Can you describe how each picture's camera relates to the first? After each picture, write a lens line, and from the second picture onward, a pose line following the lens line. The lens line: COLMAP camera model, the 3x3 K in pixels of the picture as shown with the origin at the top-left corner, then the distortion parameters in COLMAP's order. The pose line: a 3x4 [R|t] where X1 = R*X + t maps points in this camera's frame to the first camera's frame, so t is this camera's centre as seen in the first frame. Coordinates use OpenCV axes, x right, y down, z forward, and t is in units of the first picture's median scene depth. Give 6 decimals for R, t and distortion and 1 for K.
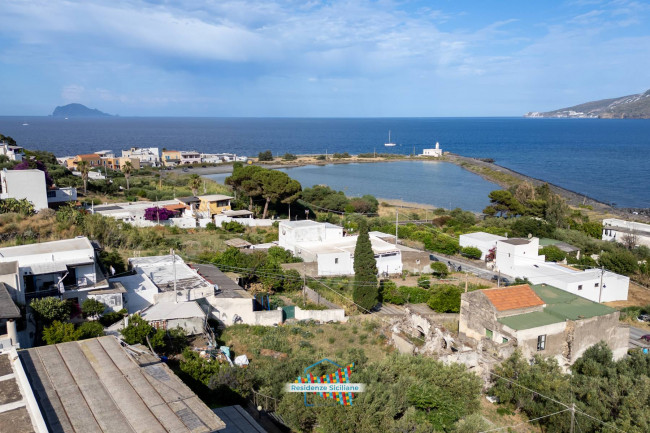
lens RADIAL K [[553.8, 0, 331.0], [0, 553.8, 213.7], [0, 0, 1]] dist [0.106655, -0.133949]
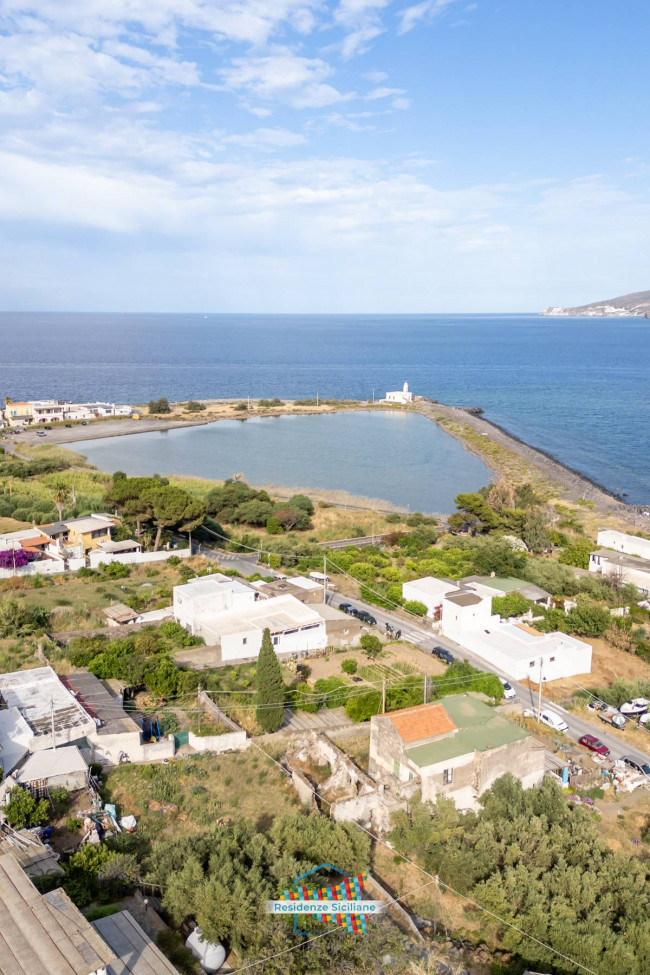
lens RADIAL K [[836.2, 0, 323.8], [0, 836.2, 484.0], [0, 0, 1]] dist [0.120193, -0.166374]
pose [[0.997337, -0.016245, 0.071101, 0.028367], [0.013202, 0.998986, 0.043049, -0.134333], [-0.071729, -0.041996, 0.996540, -0.161549]]
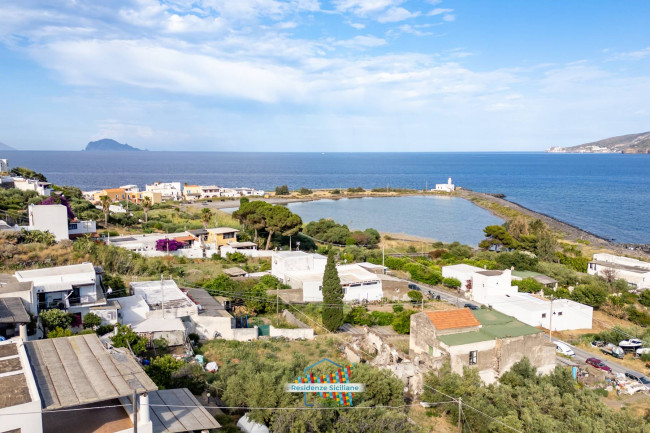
lens RADIAL K [[553.8, 0, 331.0], [0, 553.8, 213.7], [0, 0, 1]] dist [0.106655, -0.133949]
pose [[0.999010, 0.005543, -0.044135, 0.052940], [-0.008161, 0.998202, -0.059376, 0.001567], [0.043726, 0.059677, 0.997260, -0.075058]]
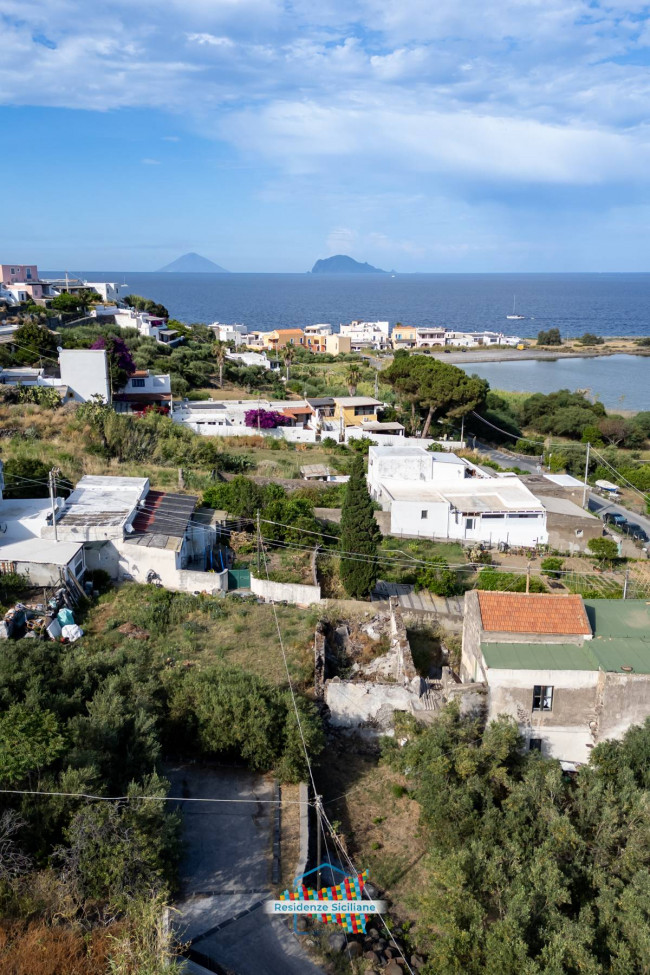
lens RADIAL K [[836.2, 0, 323.8], [0, 836.2, 484.0], [0, 0, 1]] dist [0.120193, -0.166374]
pose [[0.898468, 0.108003, -0.425548, 0.209753], [-0.076247, 0.992926, 0.091019, -0.019131], [0.432368, -0.049331, 0.900347, 0.057949]]
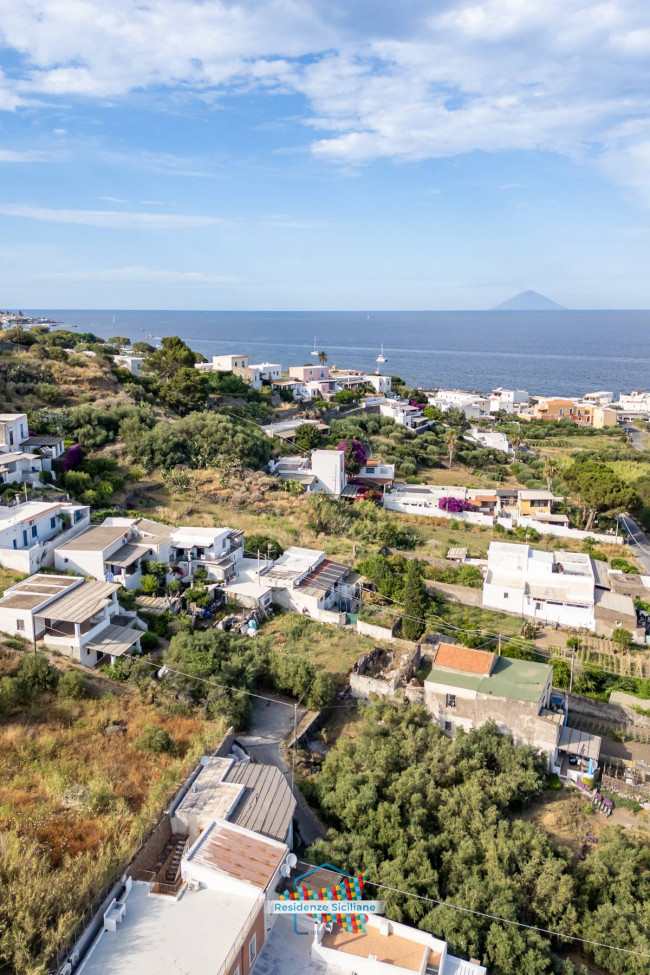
lens RADIAL K [[844.1, 0, 293.9], [0, 844.1, 487.2], [0, 0, 1]] dist [0.158135, -0.163811]
pose [[0.639306, 0.159852, -0.752154, 0.565603], [-0.127331, 0.986657, 0.101463, -0.132675], [0.758337, 0.030906, 0.651130, -0.149542]]
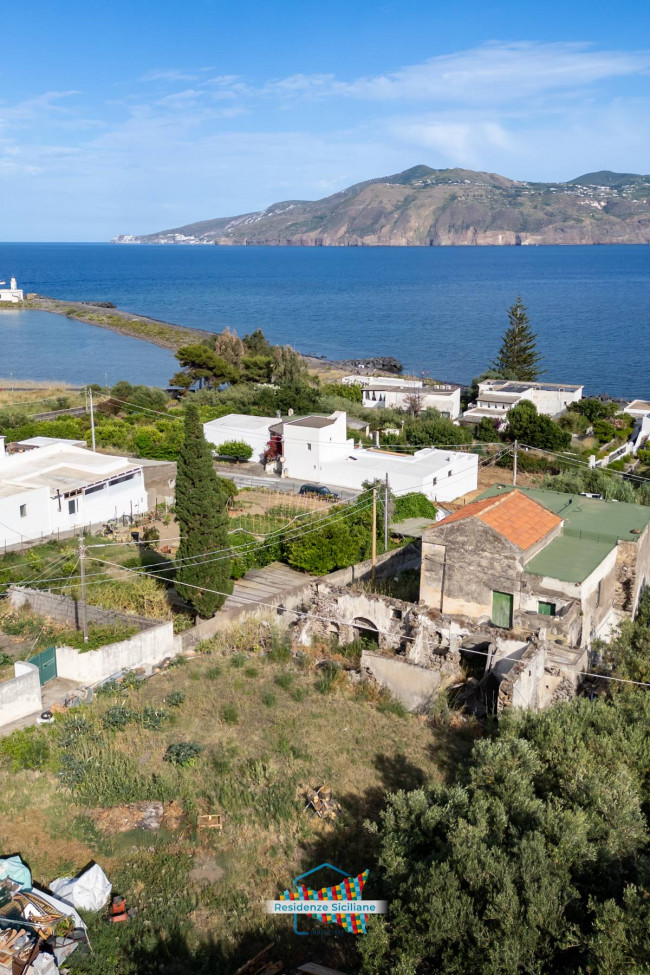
lens RADIAL K [[843.9, 0, 350.3], [0, 843.9, 434.9], [0, 0, 1]] dist [0.004851, -0.001879]
pose [[0.819705, -0.127548, 0.558404, -0.099339], [0.099415, 0.991776, 0.080601, -0.003216], [-0.564092, -0.010555, 0.825644, 0.191699]]
